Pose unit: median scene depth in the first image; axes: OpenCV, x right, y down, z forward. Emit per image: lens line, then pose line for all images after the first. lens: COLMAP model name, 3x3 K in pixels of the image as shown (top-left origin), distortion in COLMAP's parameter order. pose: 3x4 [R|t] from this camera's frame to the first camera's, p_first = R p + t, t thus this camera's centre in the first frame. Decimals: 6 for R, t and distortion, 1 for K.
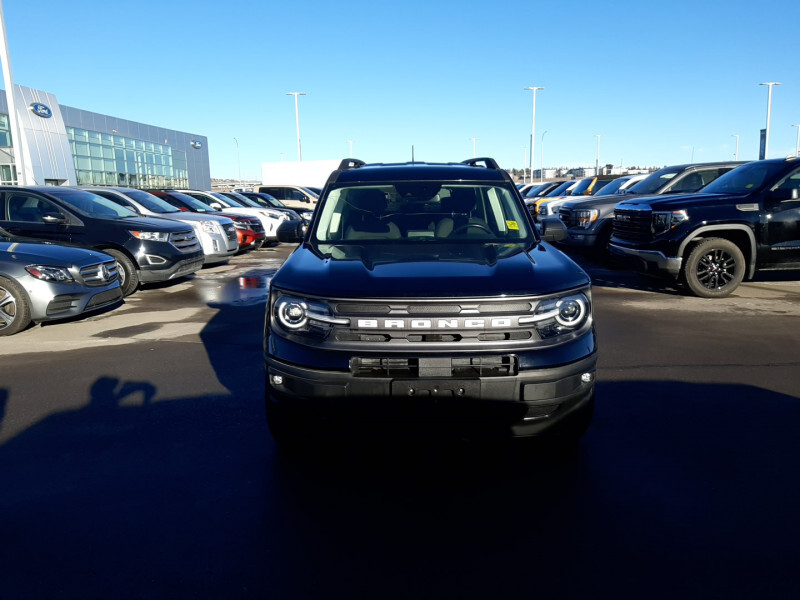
lens RADIAL K [[629.2, 0, 403.8], [0, 629.2, 301.5], [0, 0, 1]] dist [0.032560, -0.076145]
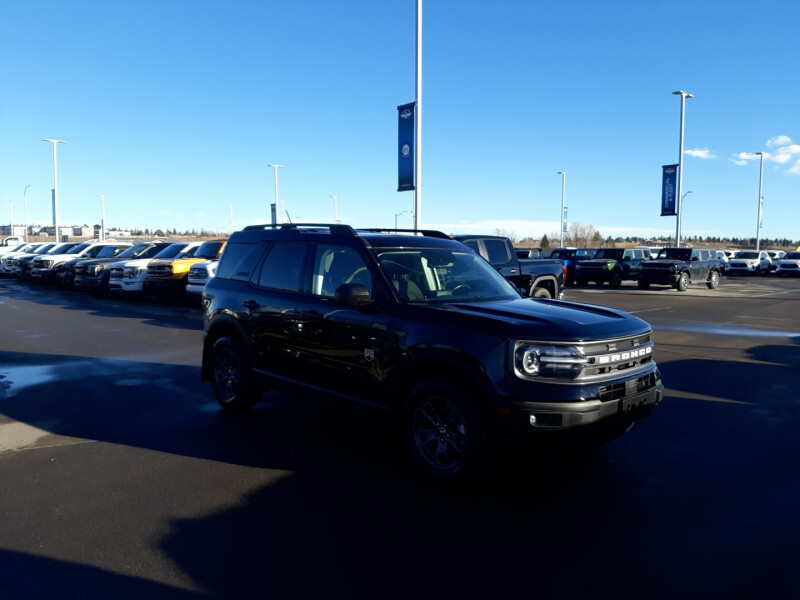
lens RADIAL K [[629.2, 0, 406.3], [0, 629.2, 294.0], [0, 0, 1]] dist [0.032560, -0.076145]
pose [[0.704475, -0.021743, 0.709396, -0.228941], [0.098610, 0.992835, -0.067495, -0.009468], [-0.702845, 0.117502, 0.701571, 0.062180]]
